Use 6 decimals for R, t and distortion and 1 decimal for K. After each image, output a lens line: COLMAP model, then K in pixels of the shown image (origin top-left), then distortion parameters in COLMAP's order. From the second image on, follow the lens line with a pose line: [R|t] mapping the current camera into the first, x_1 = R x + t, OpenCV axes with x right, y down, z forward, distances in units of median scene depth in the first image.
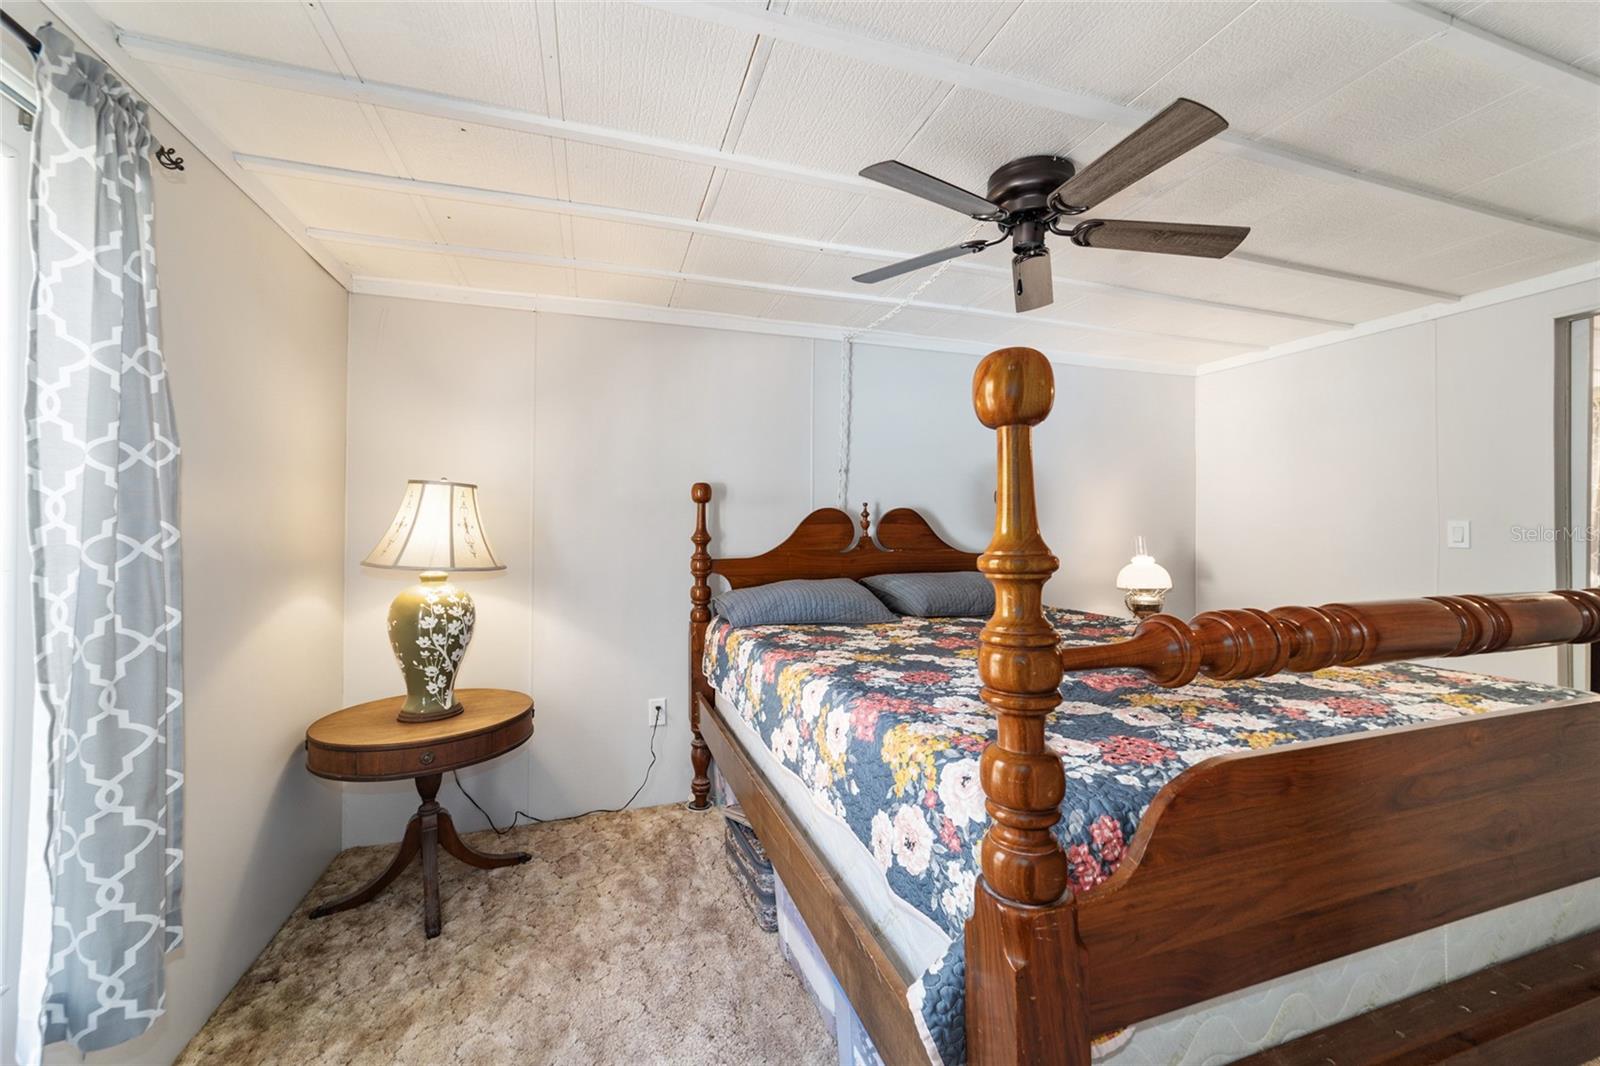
lens RADIAL K [[615.4, 0, 797.8], [0, 615.4, 512.3], [0, 0, 1]] dist [-0.021645, 0.011245]
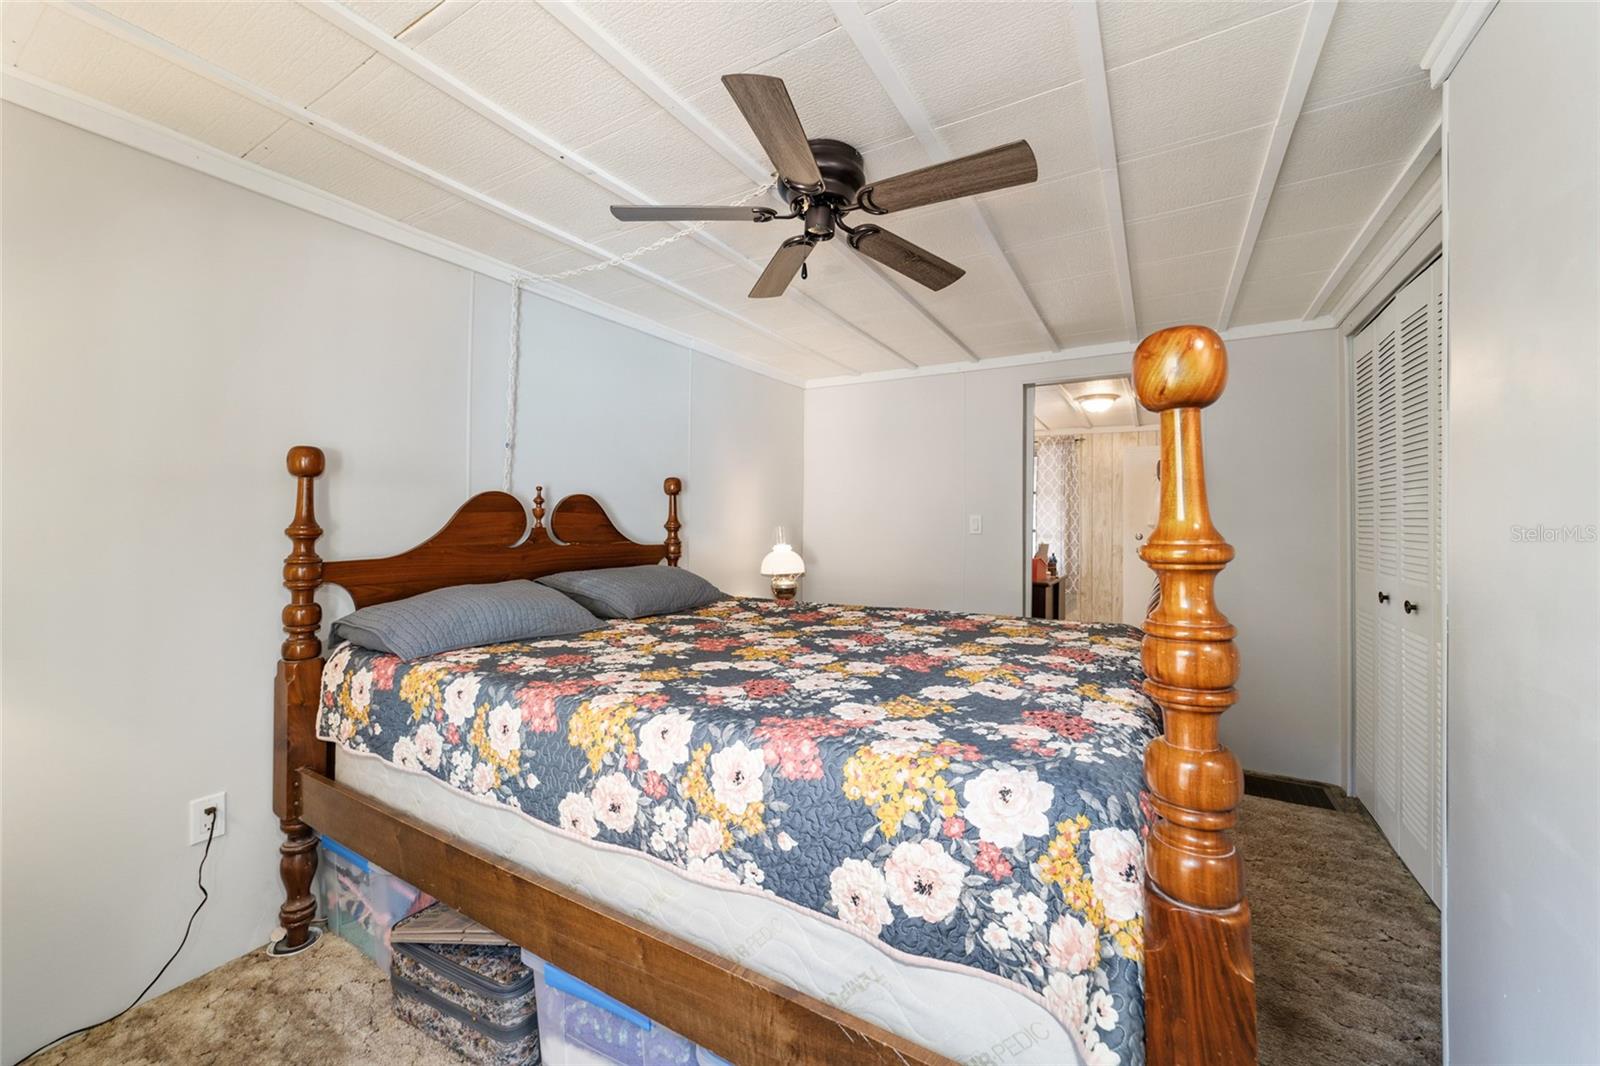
lens RADIAL K [[615.4, 0, 797.8], [0, 615.4, 512.3], [0, 0, 1]] dist [-0.021645, 0.011245]
pose [[0.760756, 0.011873, 0.648929, -0.236147], [-0.021212, 0.999753, 0.006576, 0.008812], [-0.648691, -0.018768, 0.760821, 0.221932]]
